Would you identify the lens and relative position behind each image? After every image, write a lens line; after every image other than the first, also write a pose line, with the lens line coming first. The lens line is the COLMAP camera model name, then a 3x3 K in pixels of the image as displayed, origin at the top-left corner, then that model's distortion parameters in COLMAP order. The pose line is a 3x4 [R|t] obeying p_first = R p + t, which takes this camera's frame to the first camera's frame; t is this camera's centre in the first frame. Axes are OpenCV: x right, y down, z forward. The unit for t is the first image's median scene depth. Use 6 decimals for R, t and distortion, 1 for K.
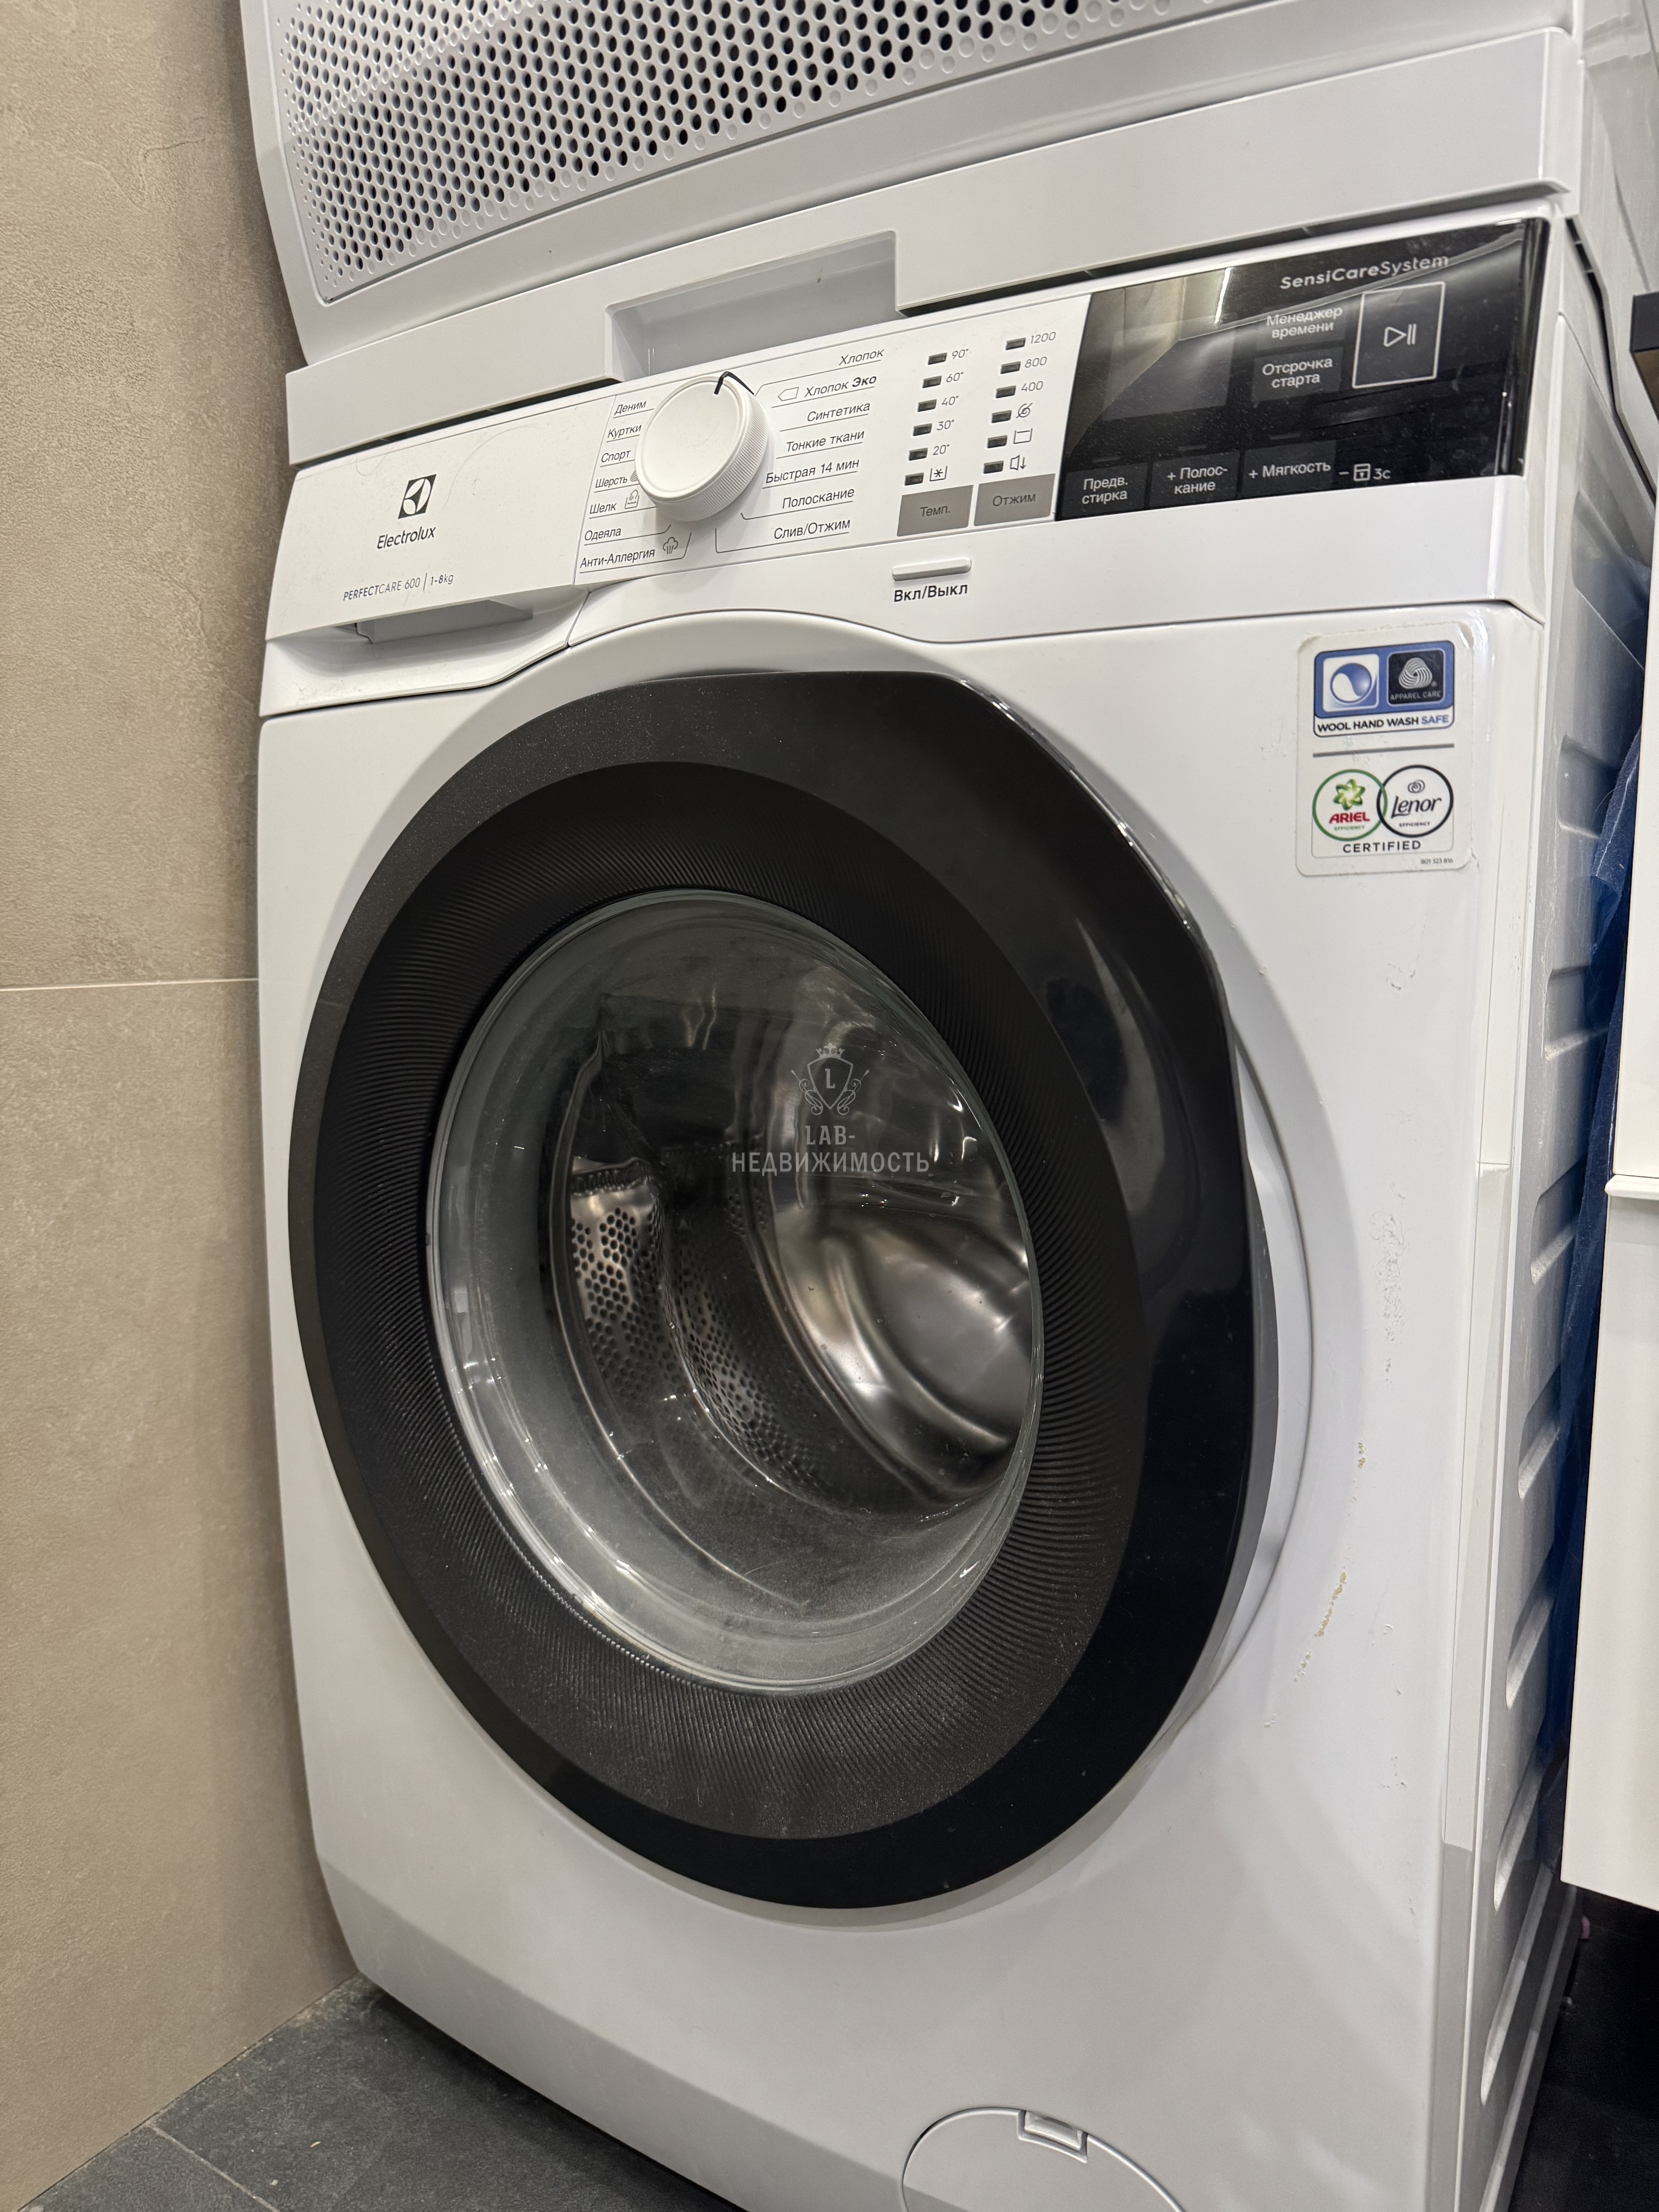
lens RADIAL K [[1561.9, 0, 831.3], [0, 1561.9, 1103.0], [0, 0, 1]] dist [-0.002038, -0.001196]
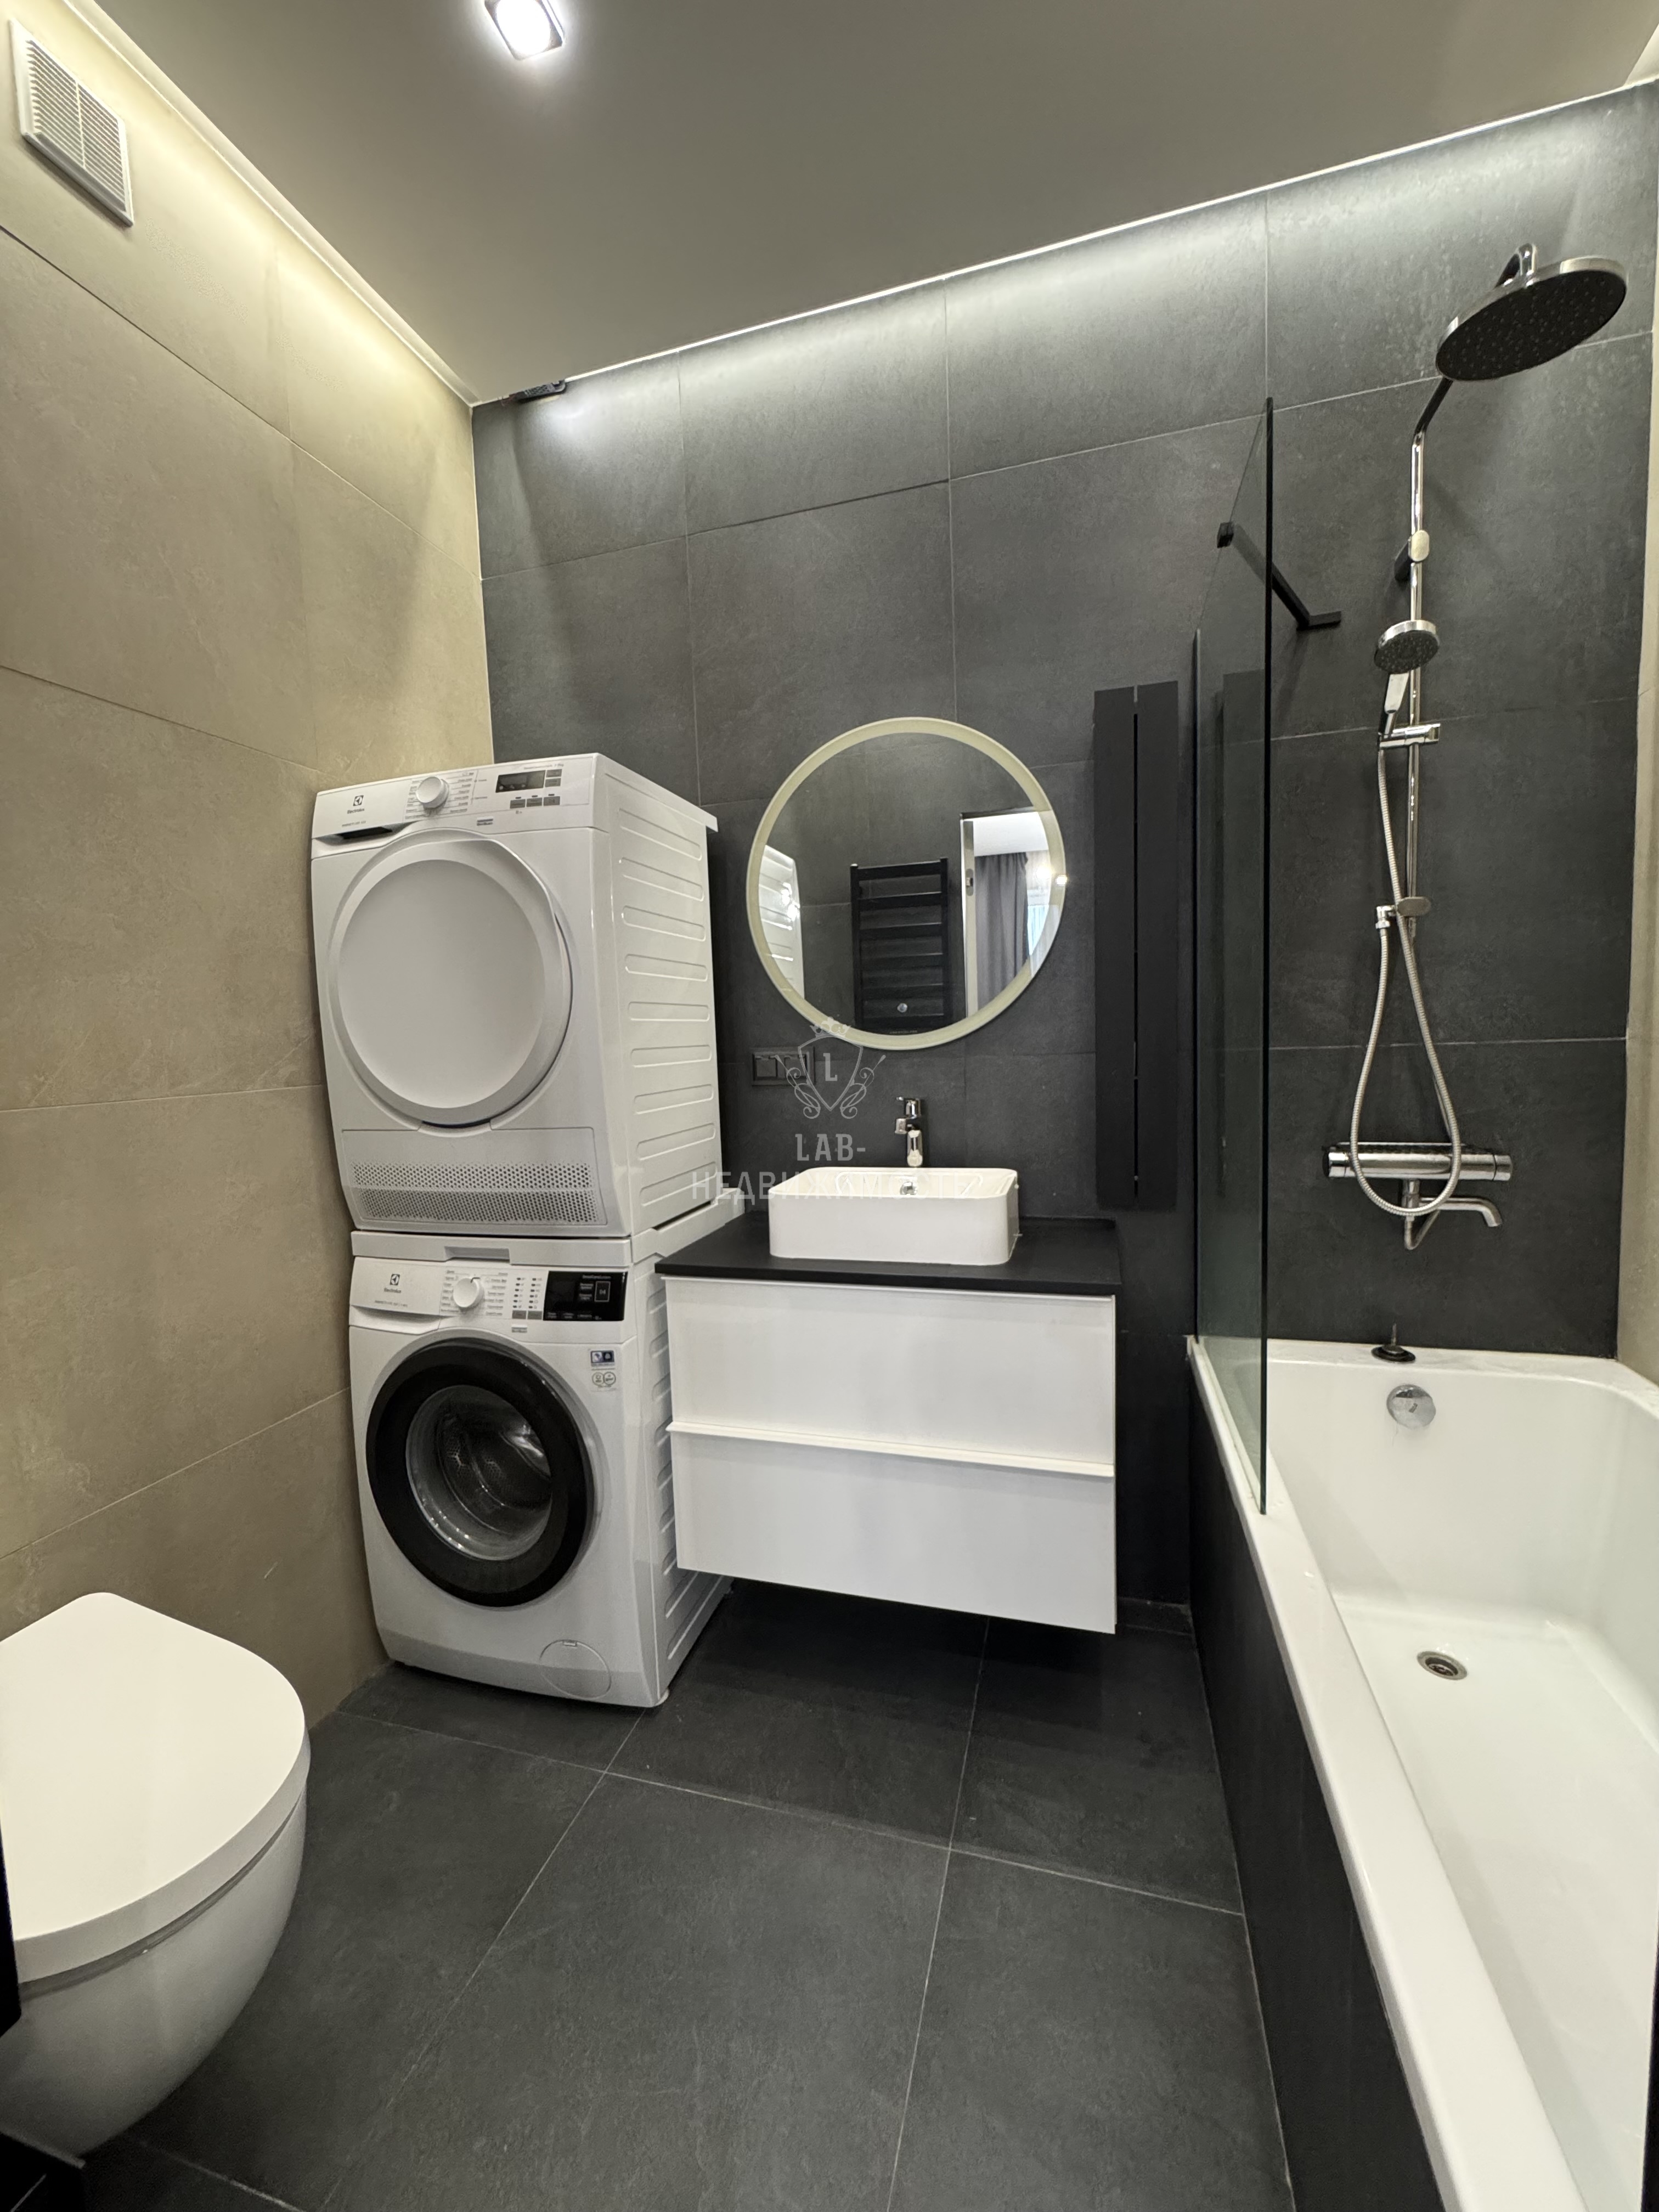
lens RADIAL K [[883.6, 0, 831.4], [0, 883.6, 1107.2], [0, 0, 1]] dist [-0.002452, 0.000534]
pose [[0.957937, -0.062285, 0.280139, 0.272033], [0.074141, 0.996737, -0.031913, -0.878520], [-0.277238, 0.051340, 0.959429, -2.020143]]
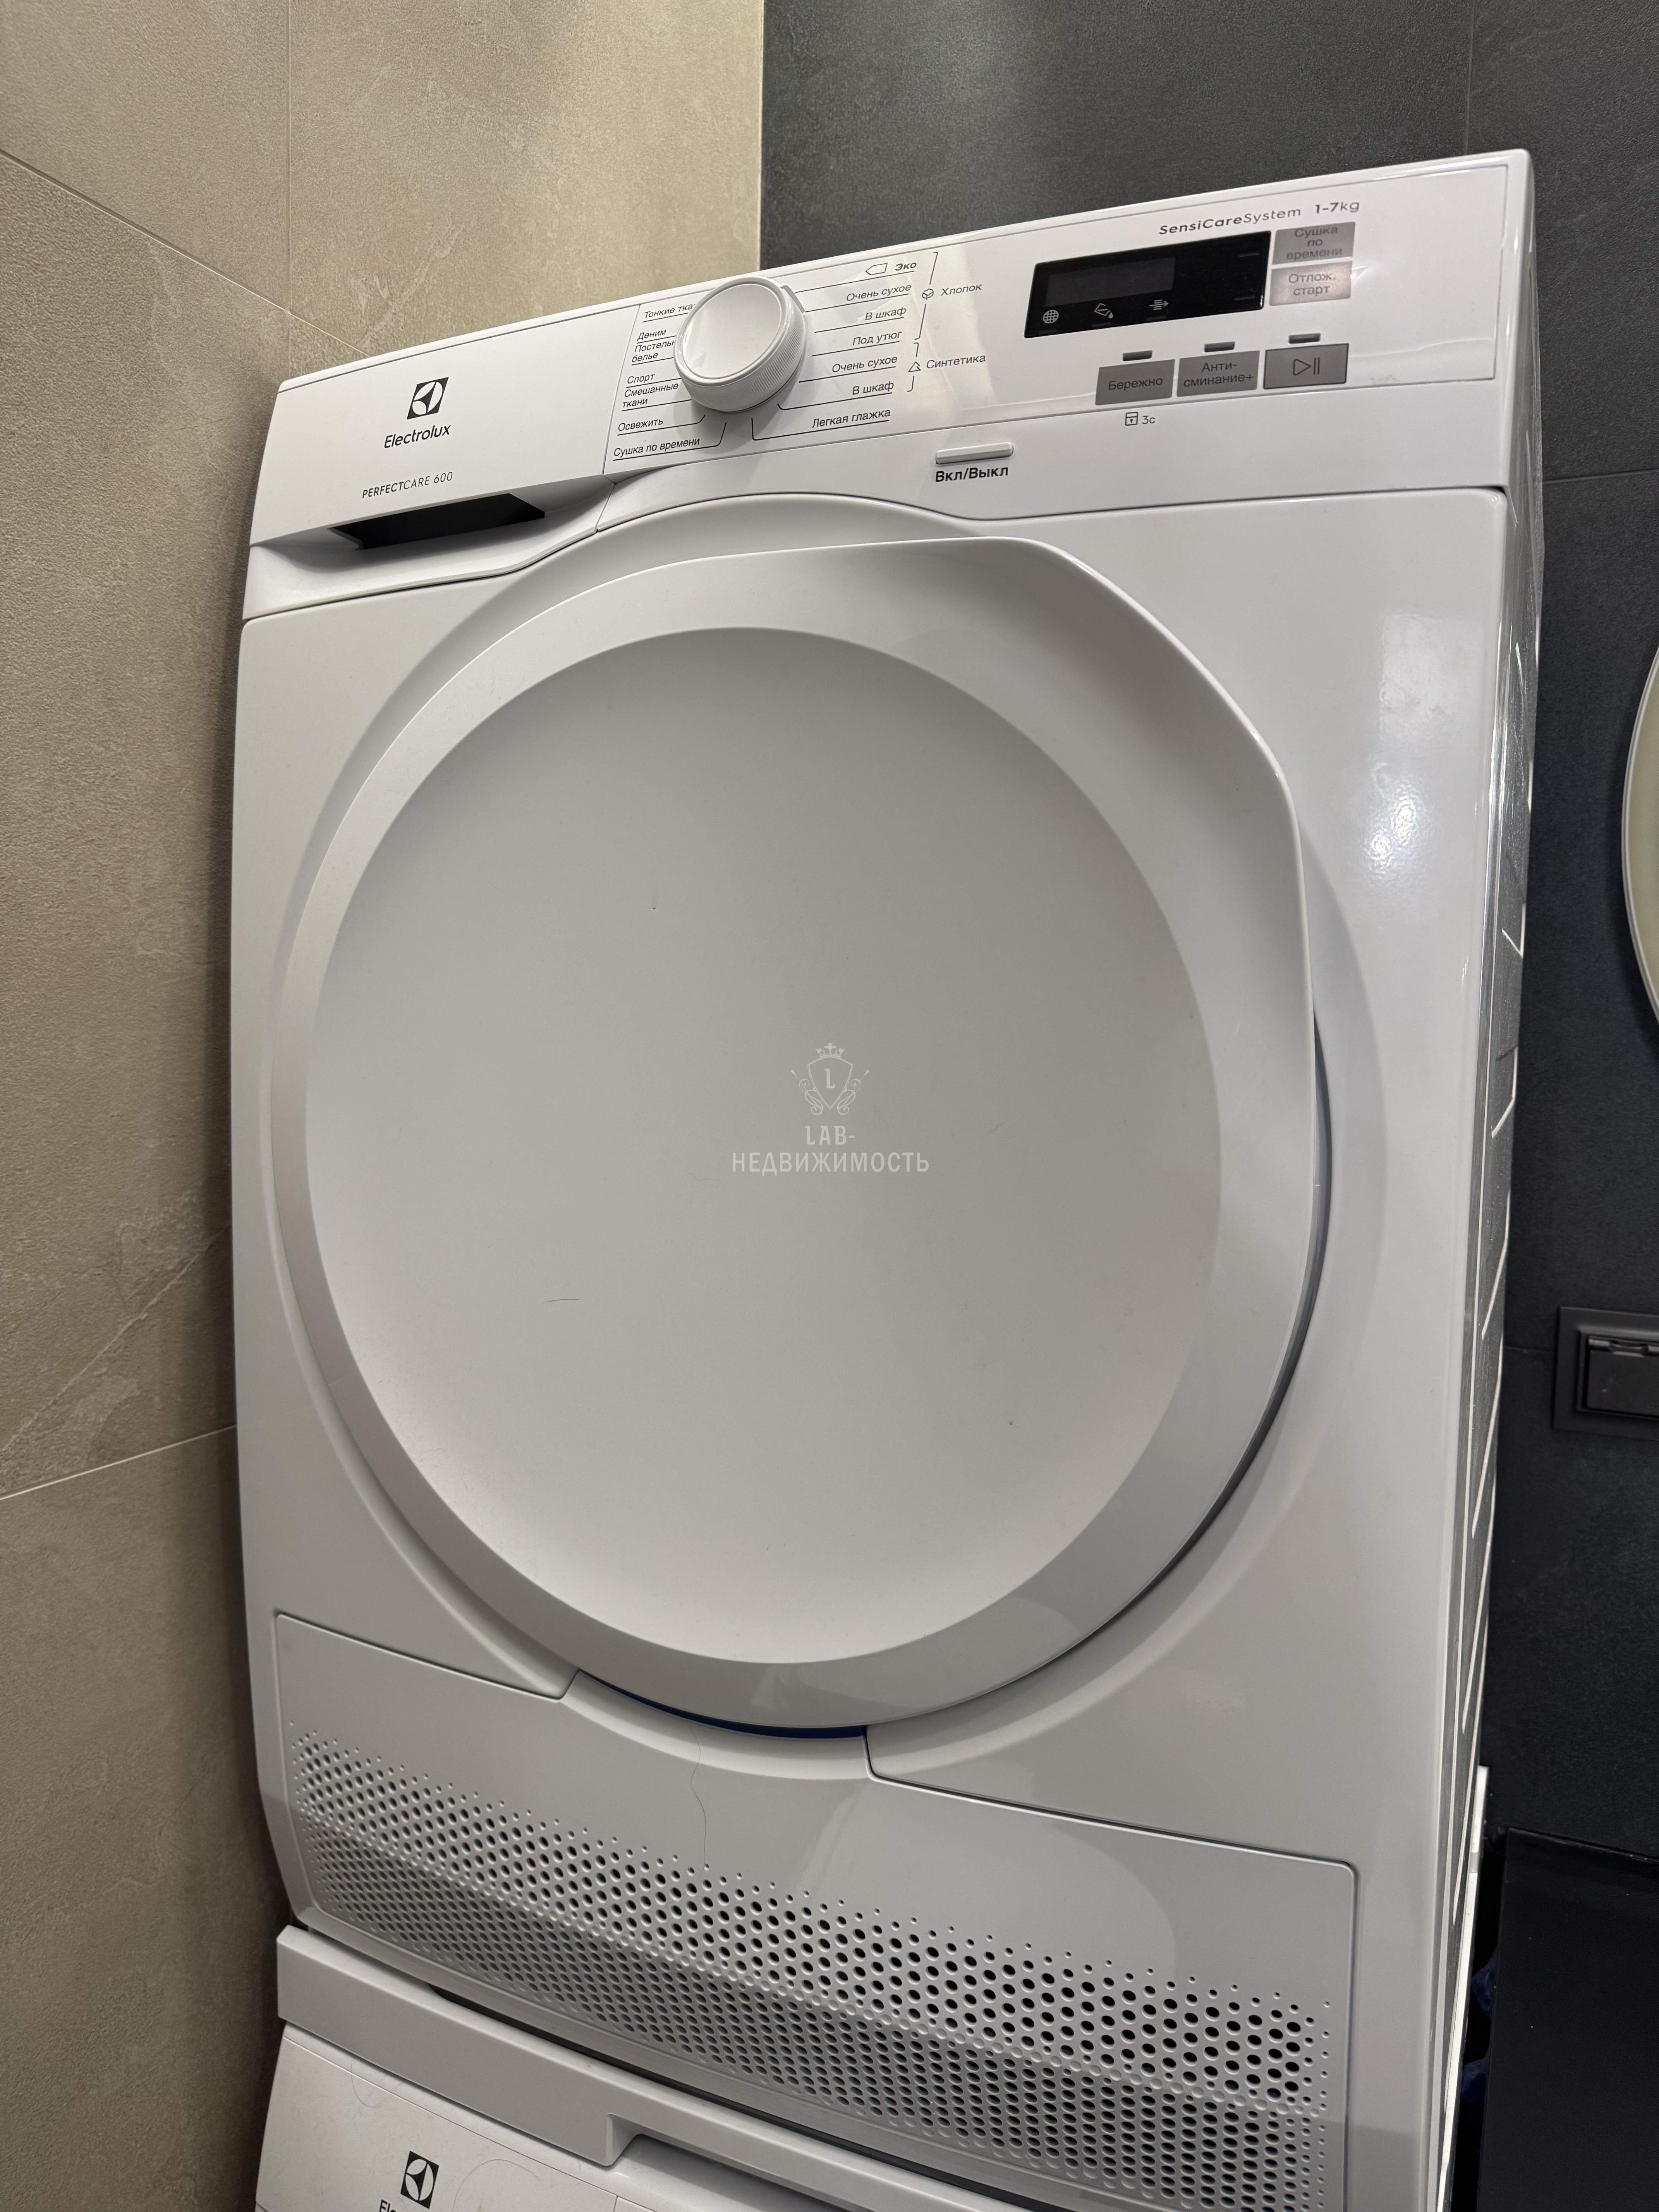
lens RADIAL K [[1561.9, 0, 831.3], [0, 1561.9, 1103.0], [0, 0, 1]] dist [-0.002038, -0.001196]
pose [[0.990532, 0.007077, 0.137098, -0.172367], [-0.000927, 0.998992, -0.044871, -1.422202], [-0.137277, 0.044319, 0.989541, -0.220057]]
